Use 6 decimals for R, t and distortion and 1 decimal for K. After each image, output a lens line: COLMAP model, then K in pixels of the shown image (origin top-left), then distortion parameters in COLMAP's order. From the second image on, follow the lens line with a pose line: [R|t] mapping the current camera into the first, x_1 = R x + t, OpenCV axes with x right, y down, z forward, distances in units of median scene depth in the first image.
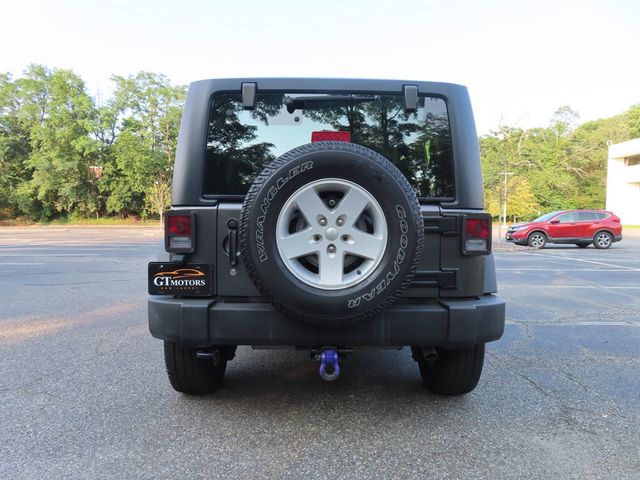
lens RADIAL K [[455.9, 0, 320.1], [0, 455.9, 244.9], [0, 0, 1]] dist [-0.012918, 0.011631]
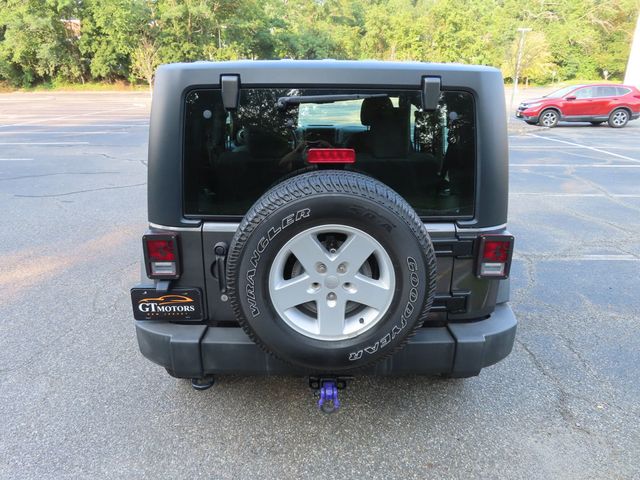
lens RADIAL K [[455.9, 0, 318.3], [0, 455.9, 243.3], [0, 0, 1]] dist [-0.012918, 0.011631]
pose [[0.999992, -0.001033, -0.003798, 0.001866], [0.002084, 0.957571, 0.288190, -0.267070], [0.003339, -0.288196, 0.957566, 0.134126]]
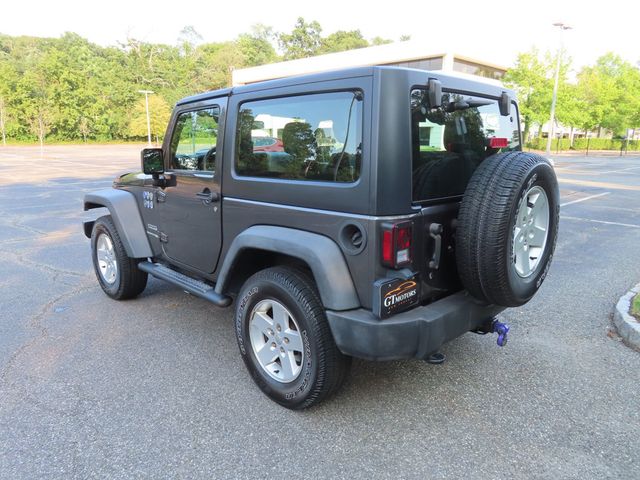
lens RADIAL K [[455.9, 0, 314.0], [0, 455.9, 242.0], [0, 0, 1]] dist [-0.012918, 0.011631]
pose [[0.727404, -0.157755, 0.667830, -0.907302], [0.041774, 0.981591, 0.186372, -0.184363], [-0.684937, -0.107670, 0.720603, 0.393453]]
